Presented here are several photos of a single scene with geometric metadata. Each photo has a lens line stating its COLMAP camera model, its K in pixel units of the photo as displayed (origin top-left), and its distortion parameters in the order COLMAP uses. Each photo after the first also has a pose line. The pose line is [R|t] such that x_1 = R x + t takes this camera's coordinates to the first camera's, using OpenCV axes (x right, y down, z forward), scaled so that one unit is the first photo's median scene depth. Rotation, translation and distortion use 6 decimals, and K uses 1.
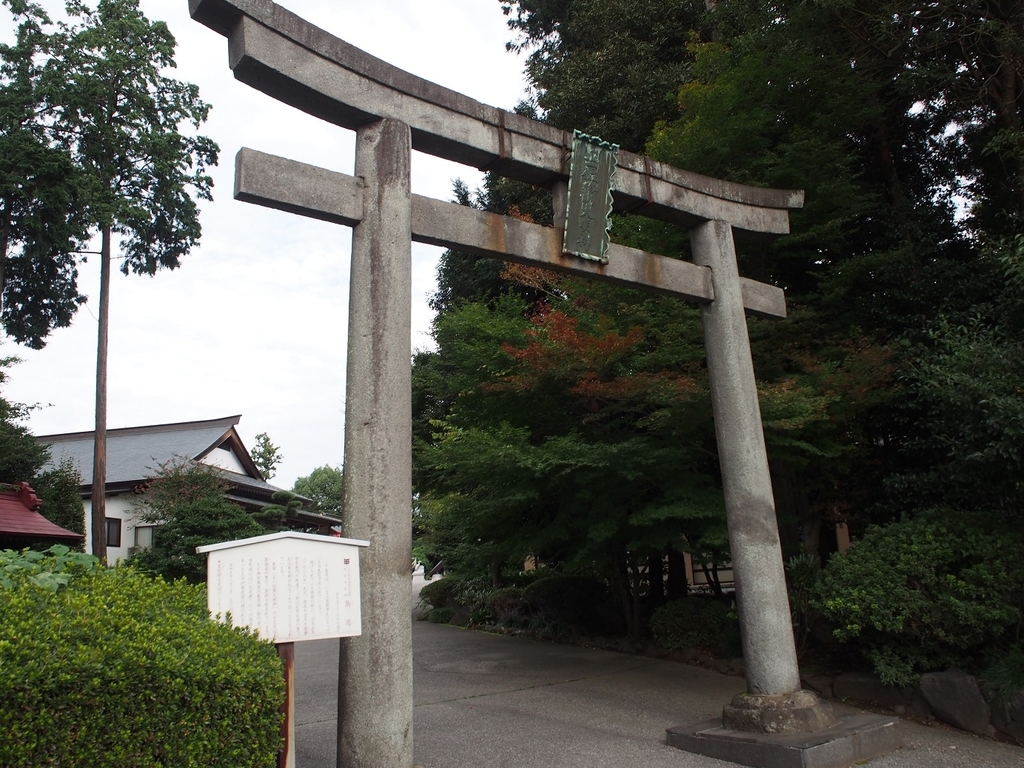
lens RADIAL K [[856.9, 0, 512.4], [0, 856.9, 383.8], [0, 0, 1]] dist [-0.041469, 0.008459]
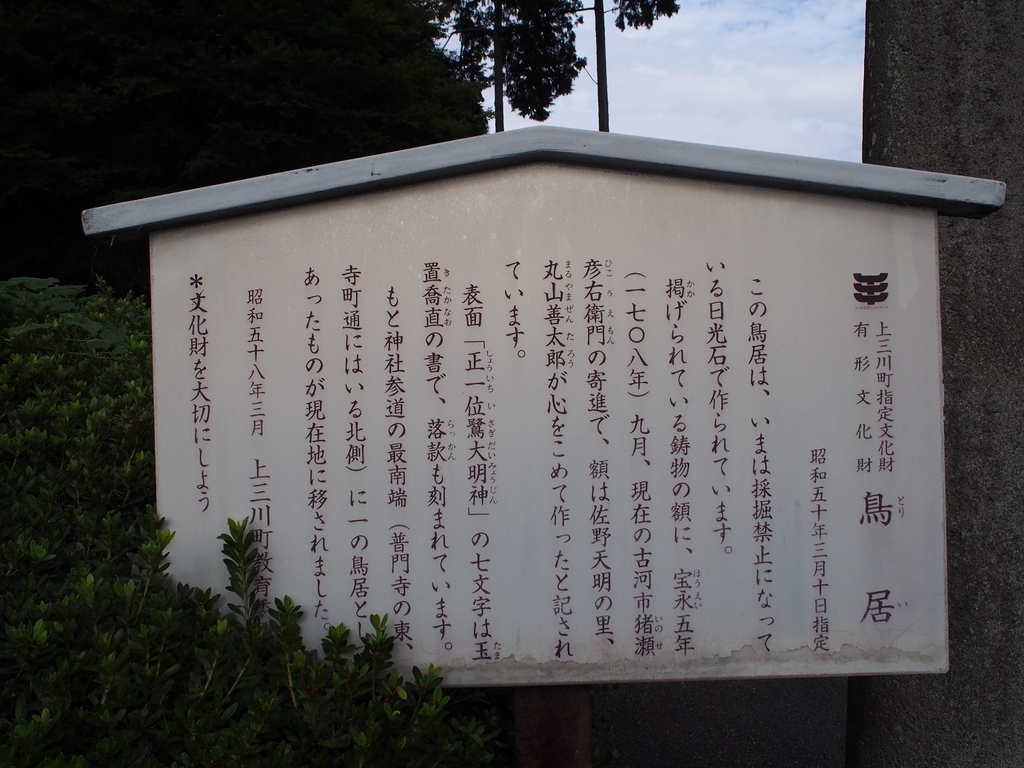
lens RADIAL K [[856.9, 0, 512.3], [0, 856.9, 380.6], [0, 0, 1]] dist [-0.041469, 0.008459]
pose [[0.828835, 0.046686, -0.557541, -0.157133], [0.096811, 0.969514, 0.225101, 0.180970], [0.551053, -0.240548, 0.799048, 0.816682]]
